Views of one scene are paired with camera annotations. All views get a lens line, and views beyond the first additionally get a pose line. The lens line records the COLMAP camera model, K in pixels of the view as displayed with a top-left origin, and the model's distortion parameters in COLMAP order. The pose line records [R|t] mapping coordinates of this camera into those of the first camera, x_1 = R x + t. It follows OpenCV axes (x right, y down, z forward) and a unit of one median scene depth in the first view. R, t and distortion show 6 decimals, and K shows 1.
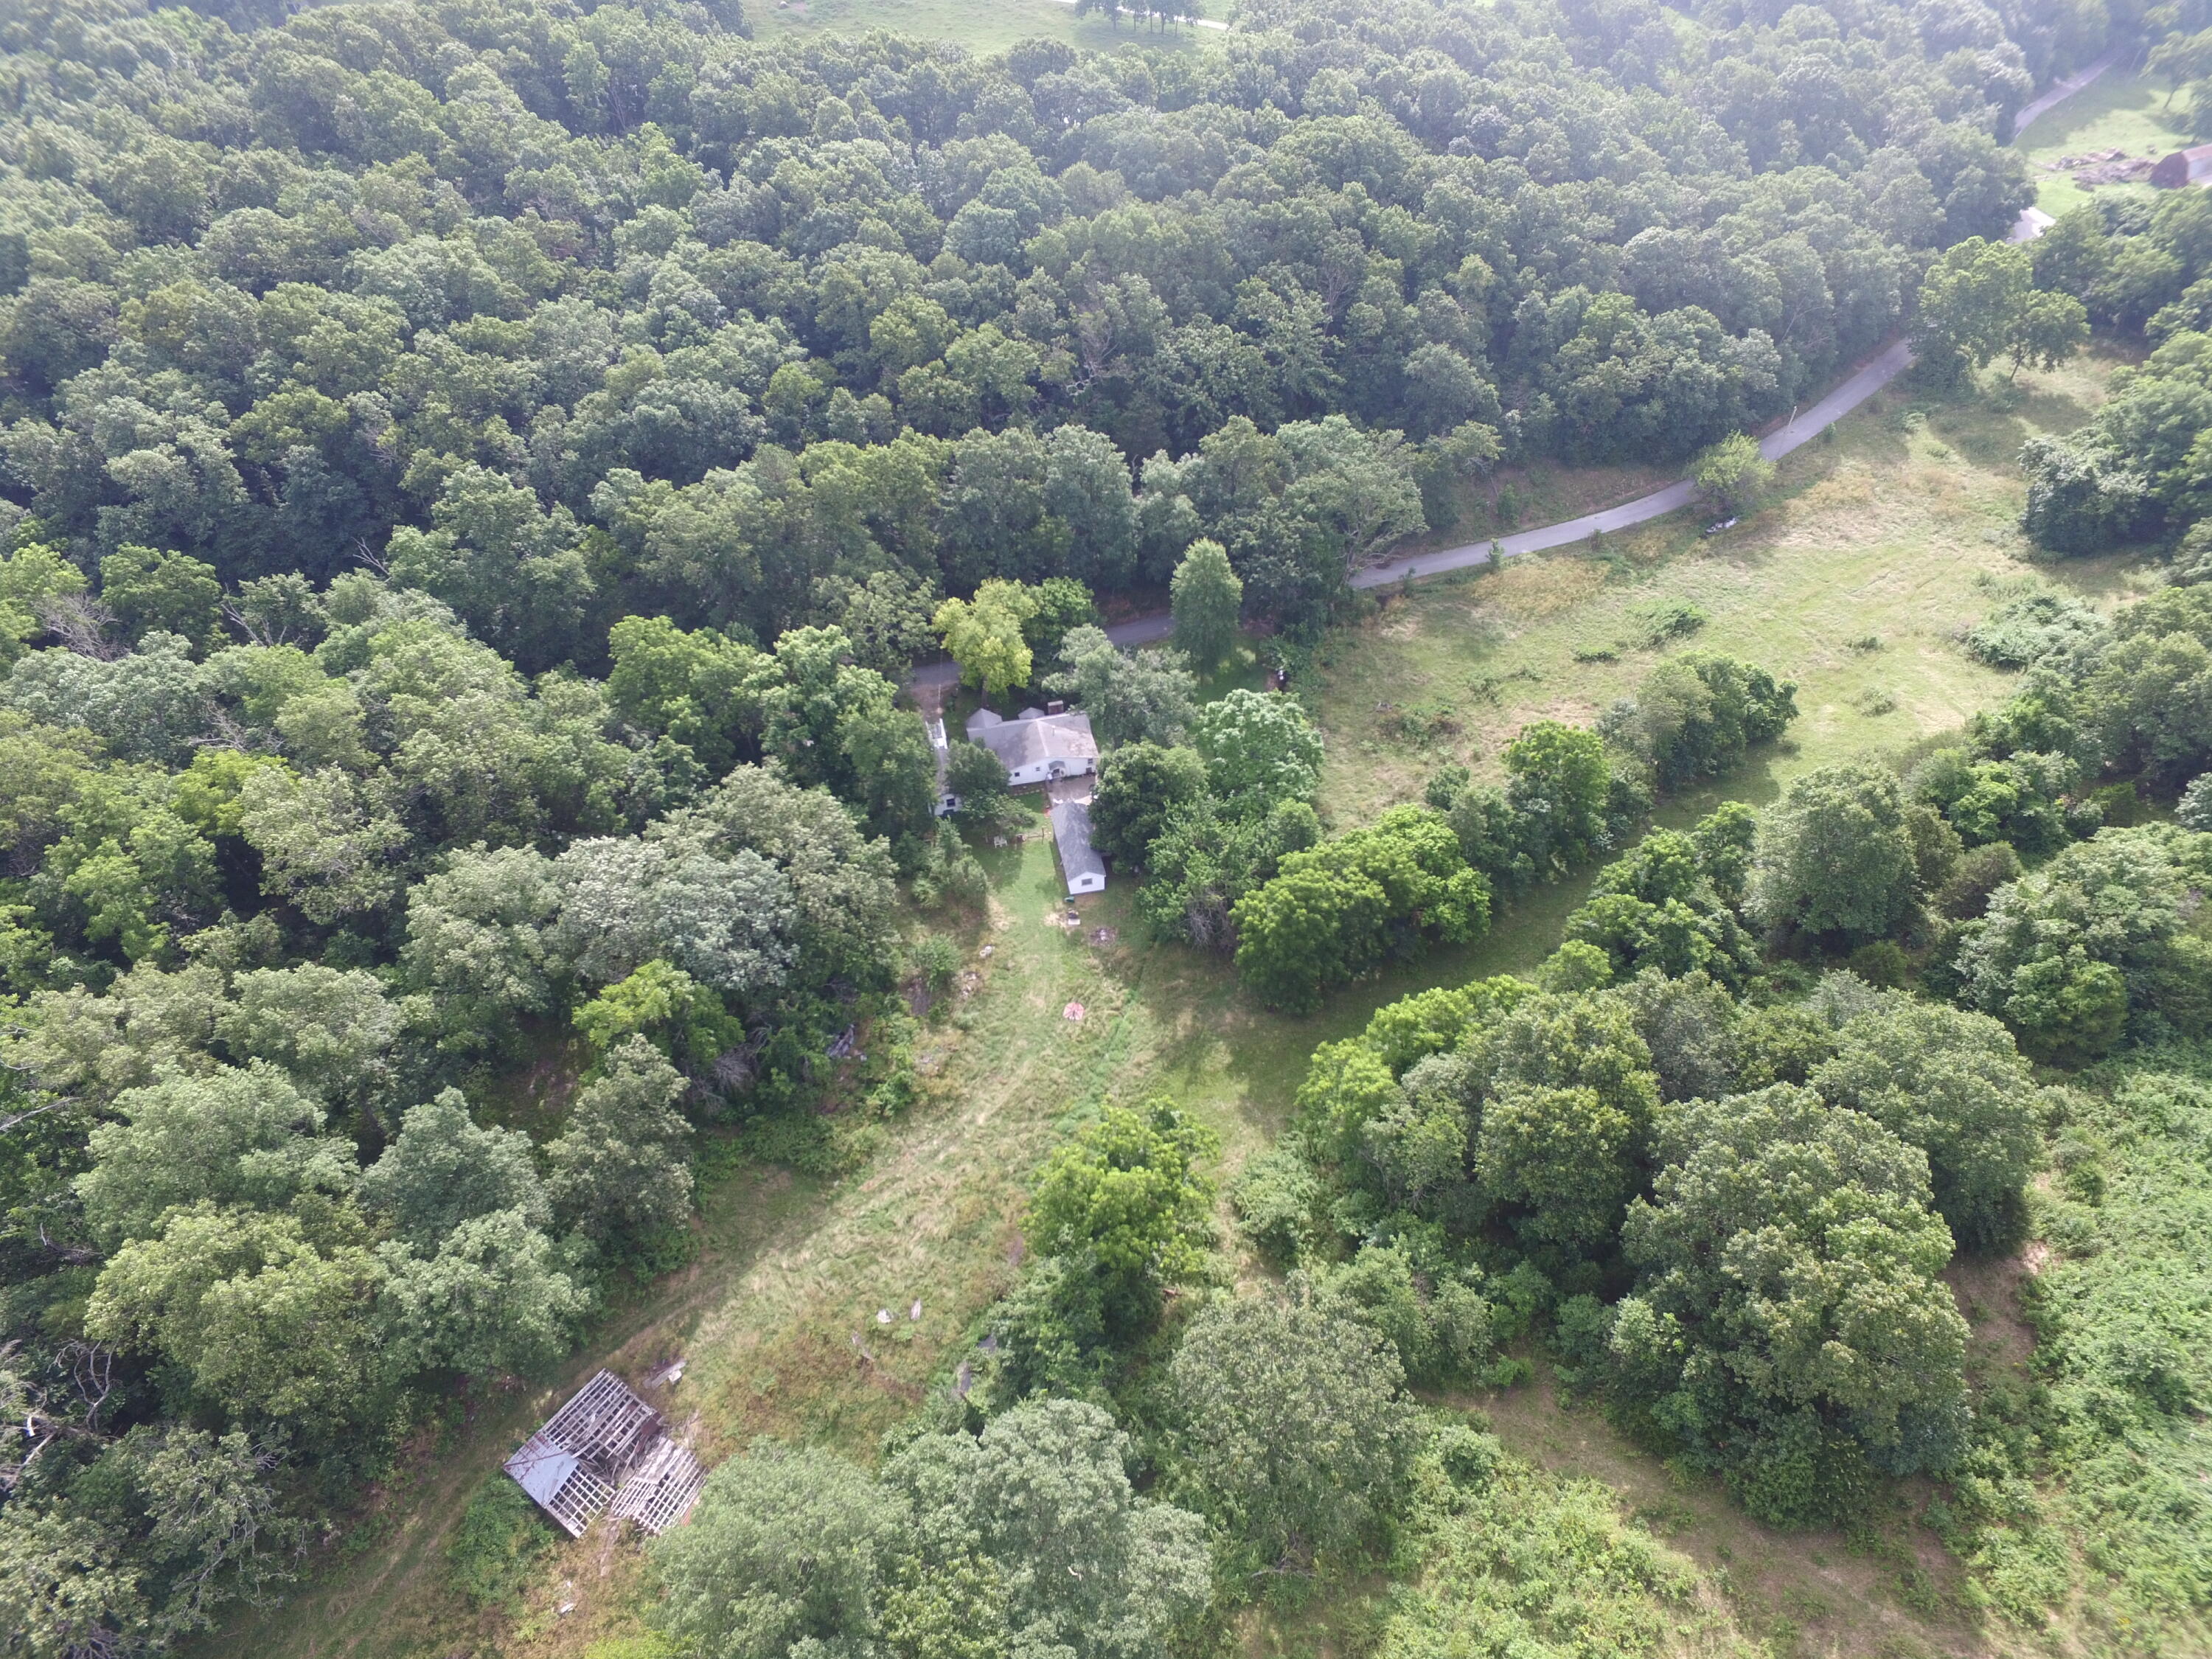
lens RADIAL K [[1284.2, 0, 1111.2], [0, 1284.2, 838.1], [0, 0, 1]] dist [-0.008523, 0.002146]
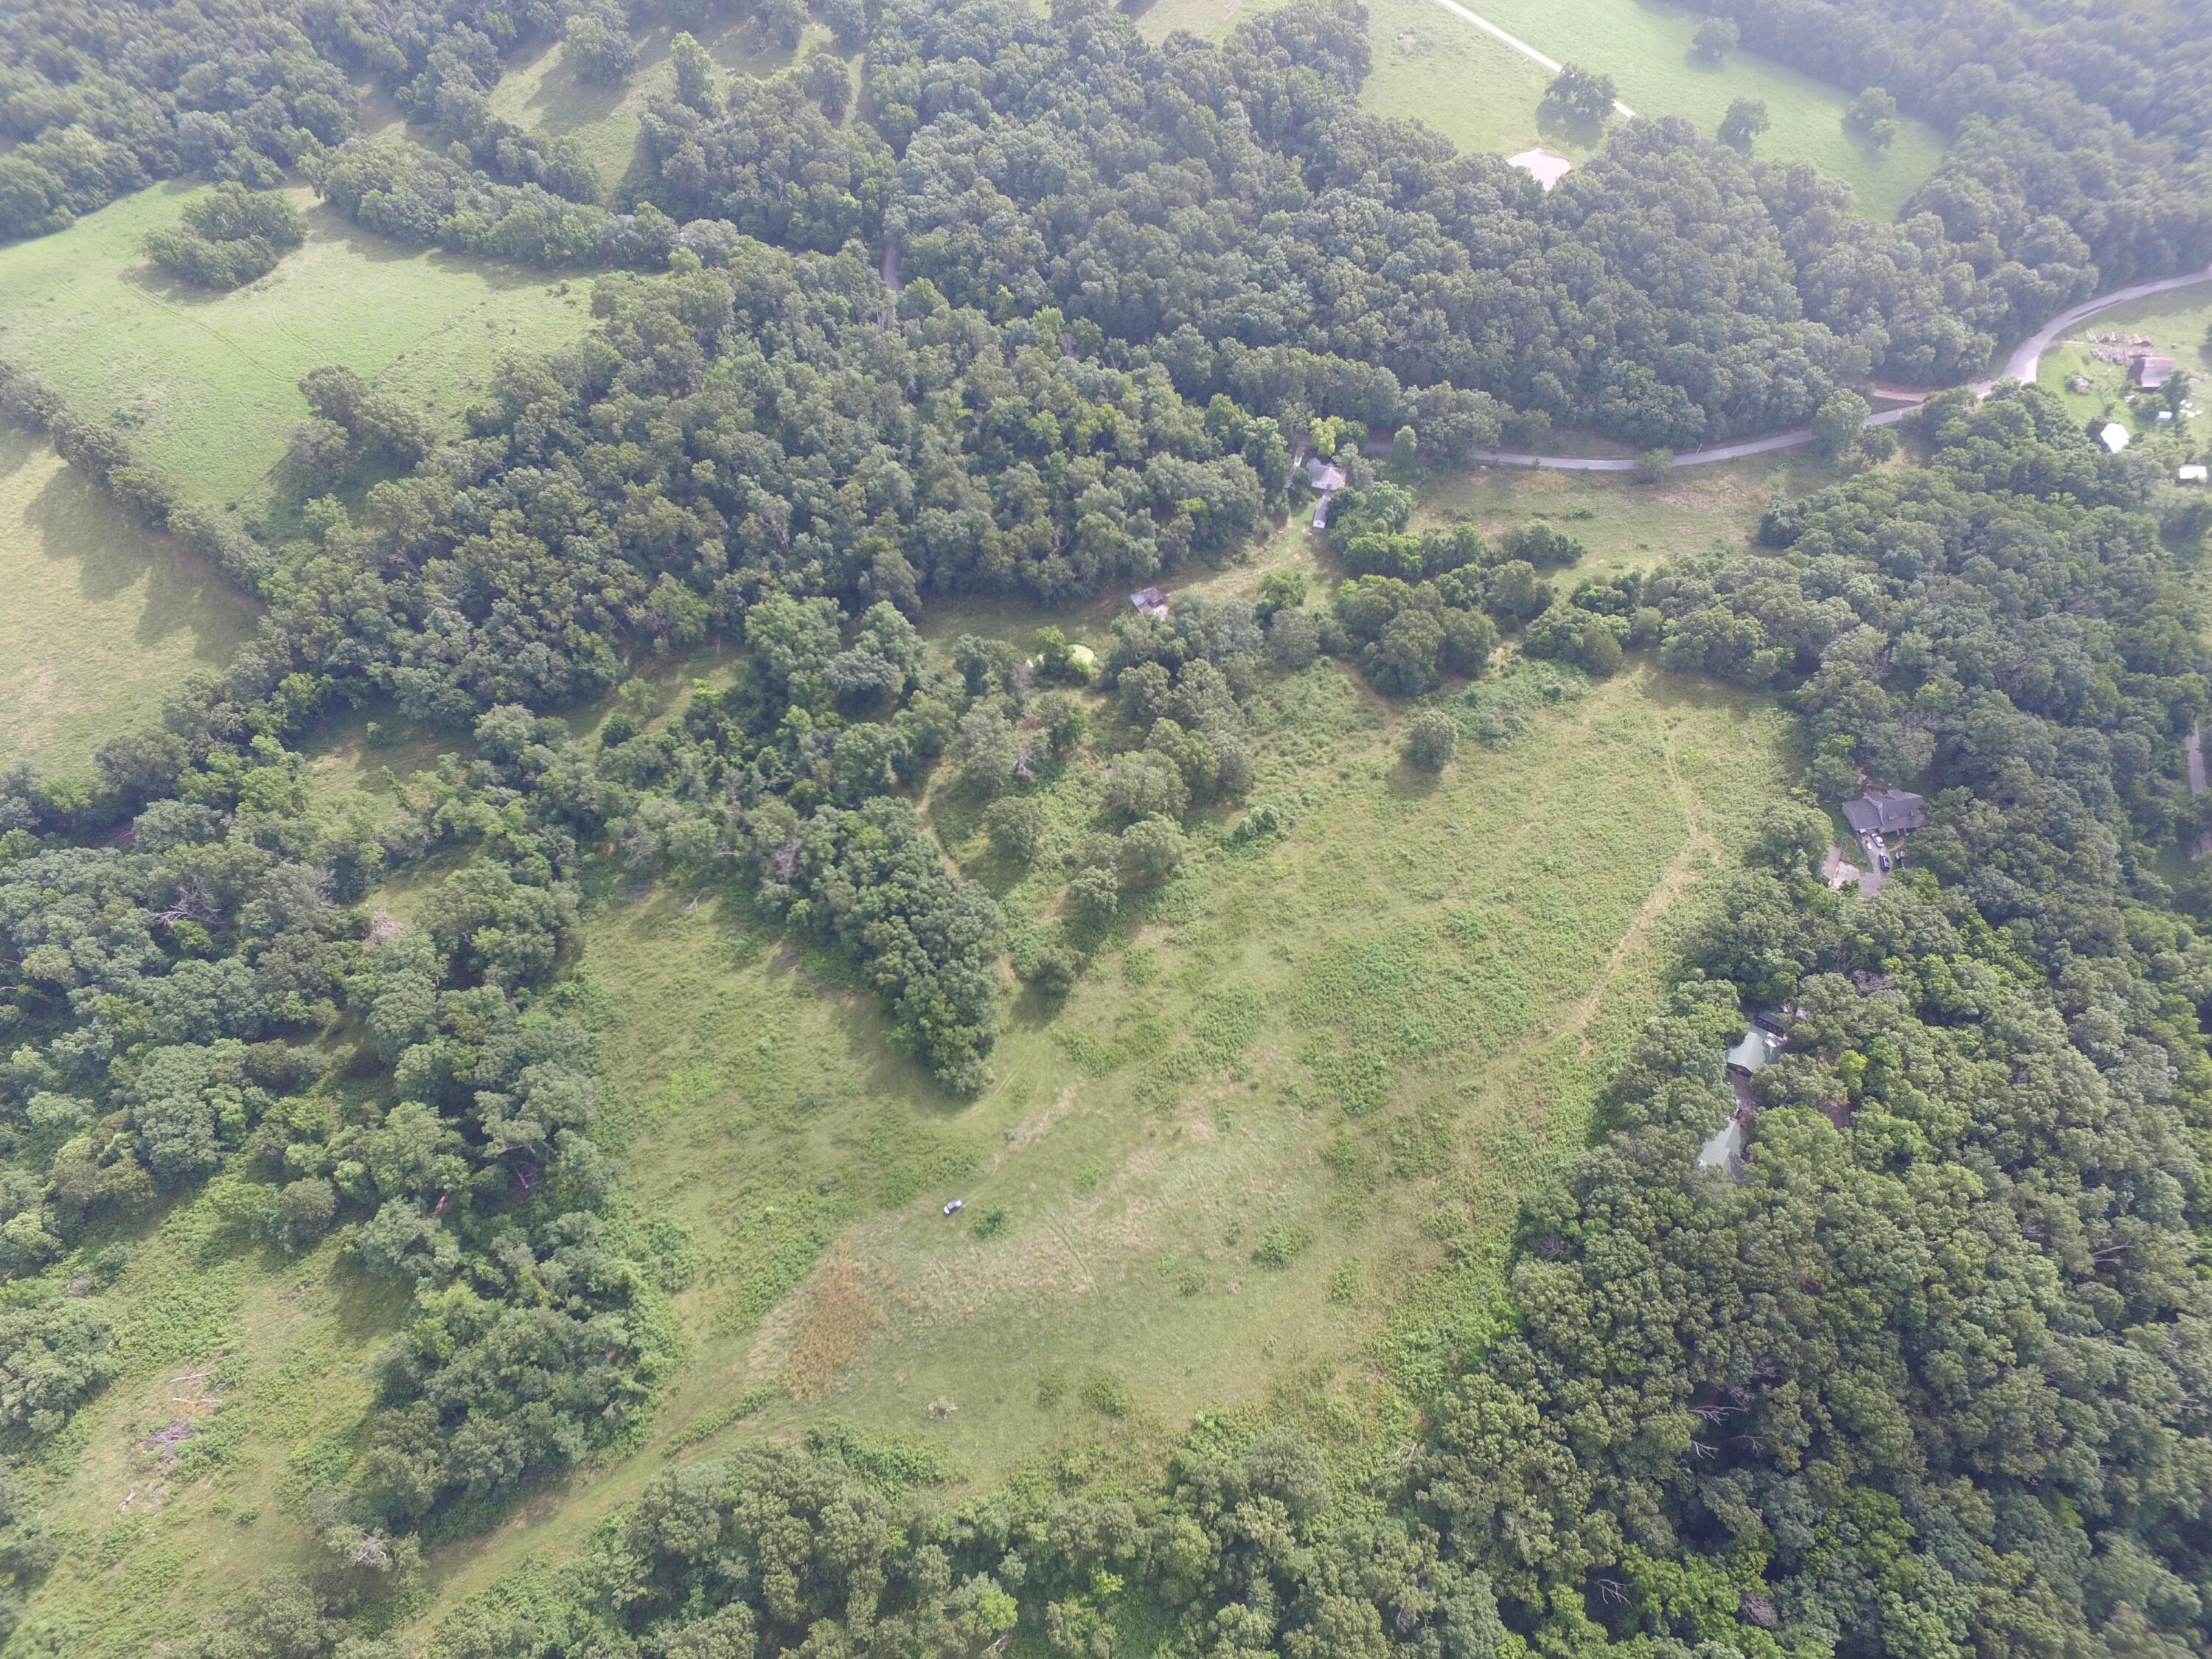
lens RADIAL K [[1291.9, 0, 1106.0], [0, 1291.9, 829.5], [0, 0, 1]] dist [-0.012883, 0.013614]
pose [[0.885418, 0.401832, -0.233595, 0.629586], [-0.333926, 0.899531, 0.281668, -0.009405], [0.323309, -0.171391, 0.930643, -2.542044]]
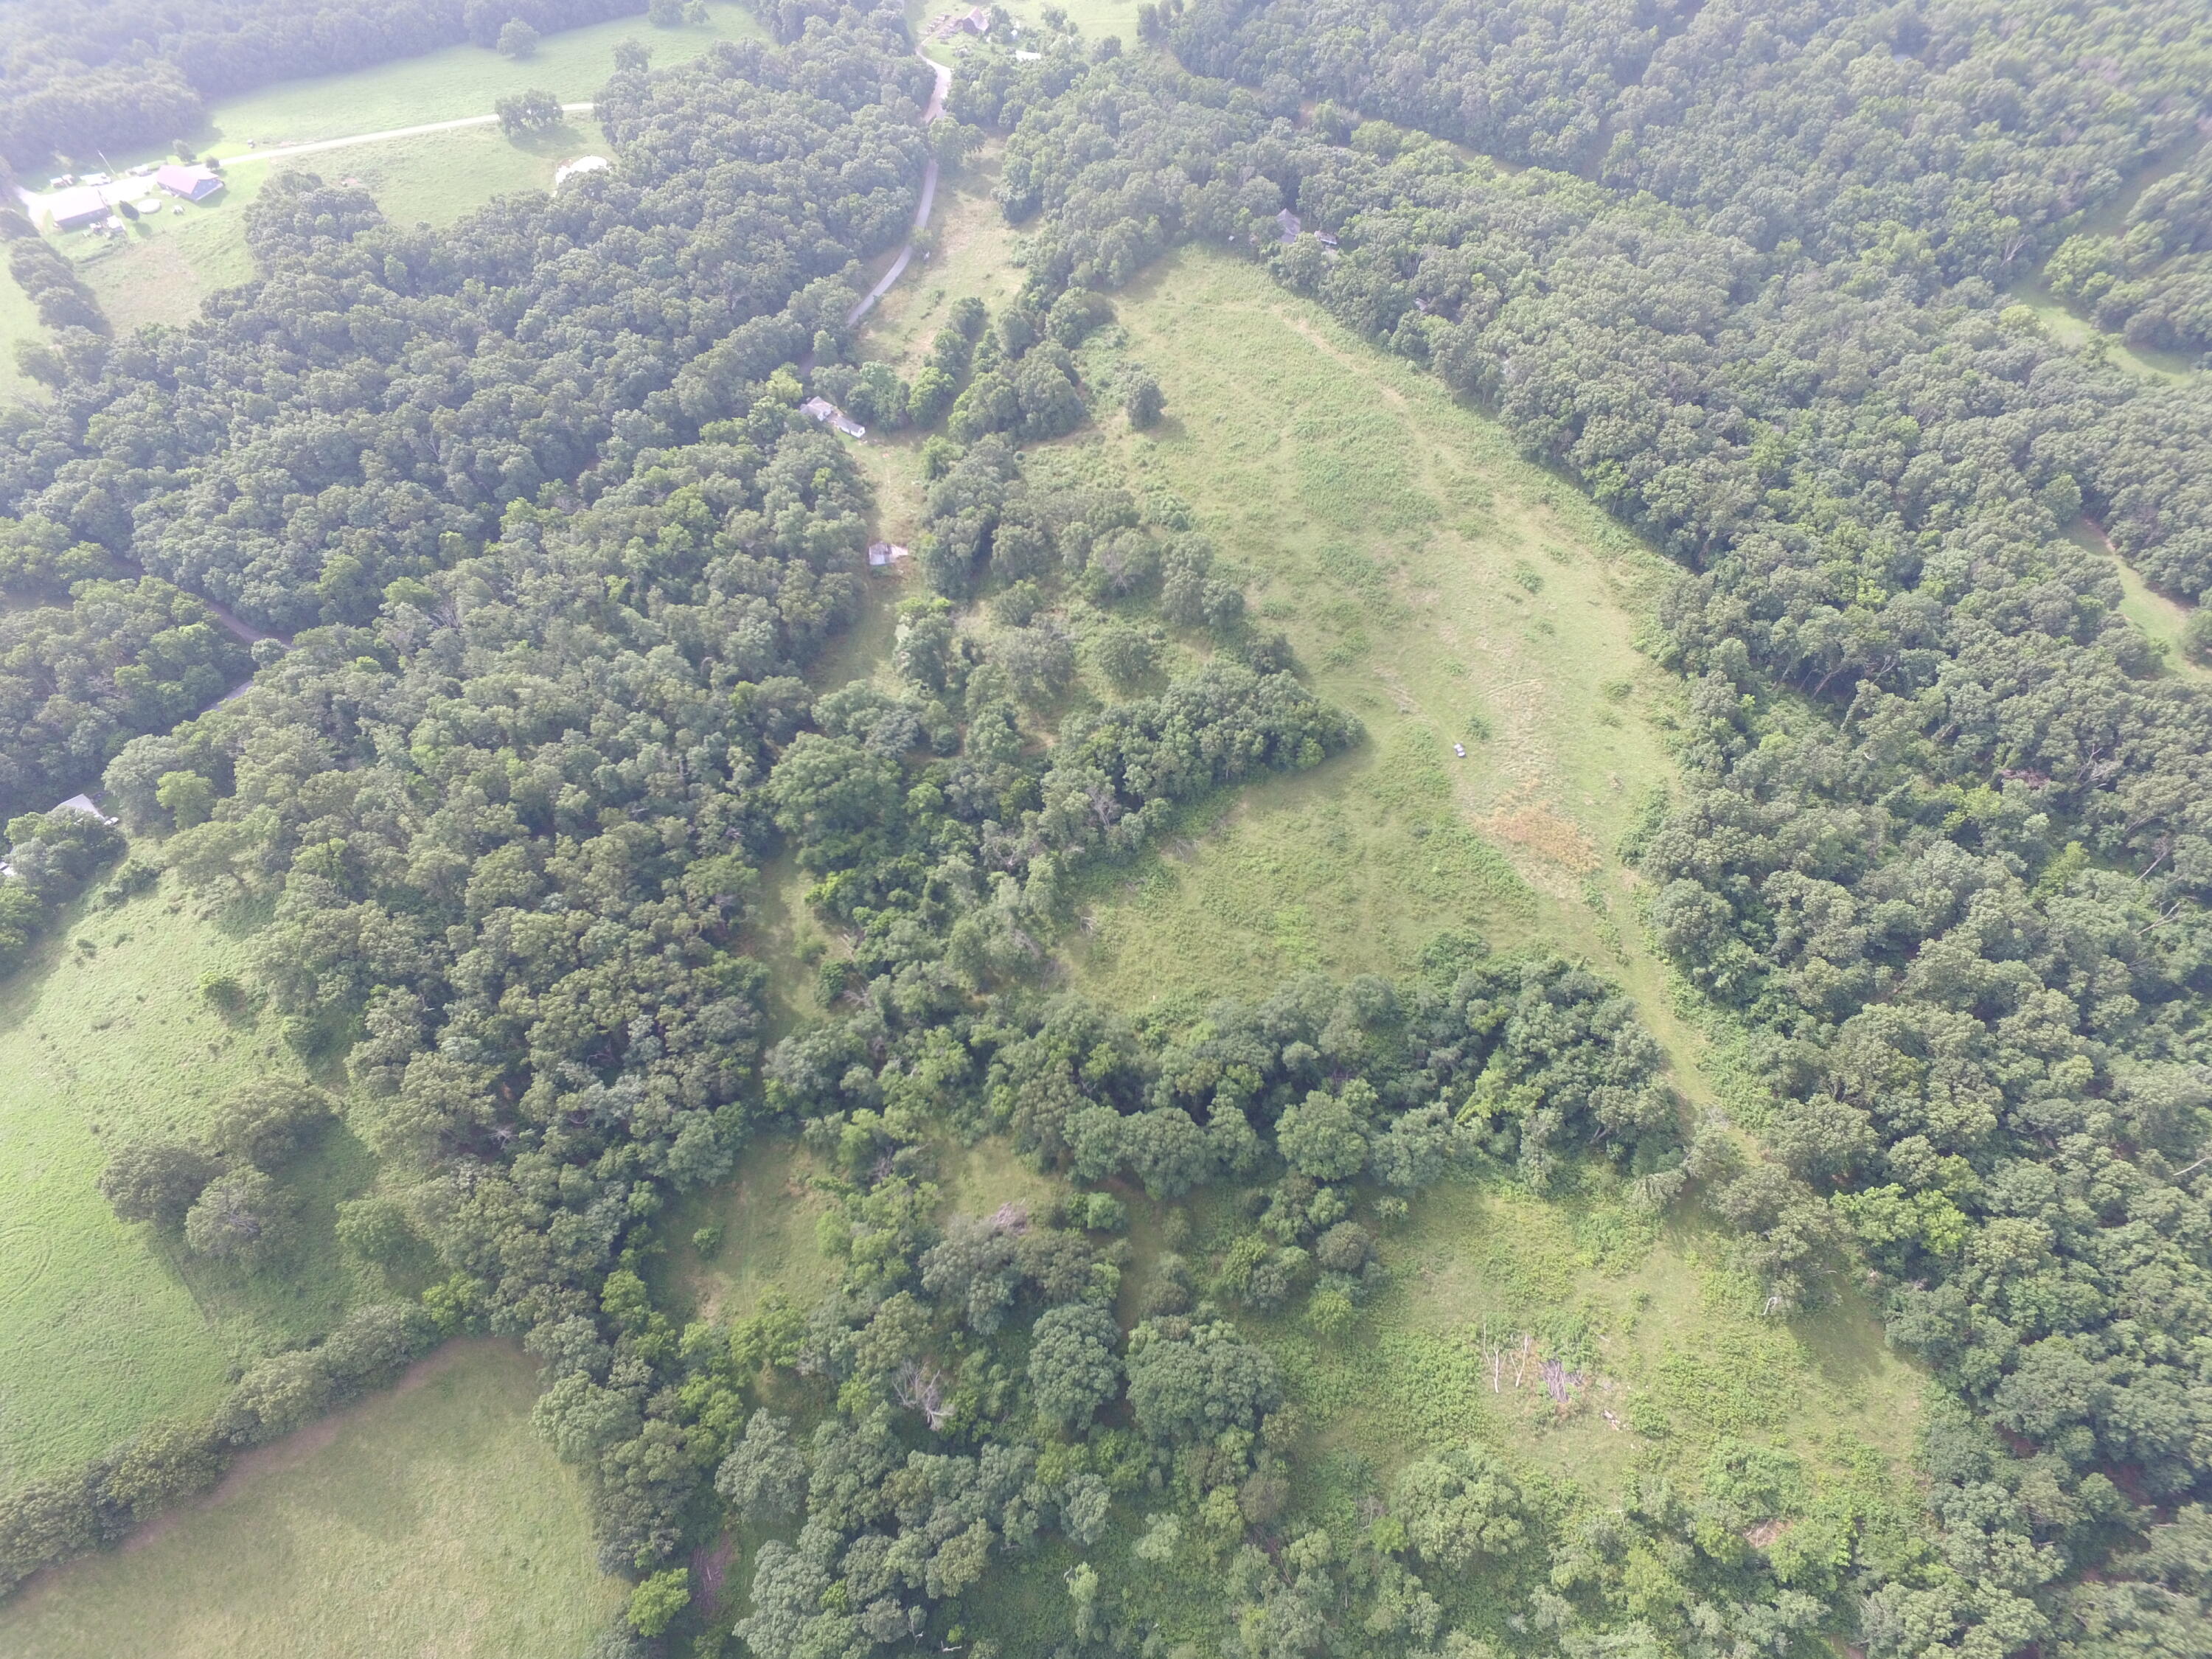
lens RADIAL K [[1291.9, 0, 1106.0], [0, 1291.9, 829.5], [0, 0, 1]] dist [-0.012883, 0.013614]
pose [[0.717486, -0.580133, 0.385564, -1.716147], [0.501451, 0.814359, 0.292176, 0.253274], [-0.483488, -0.016291, 0.875199, -2.745387]]
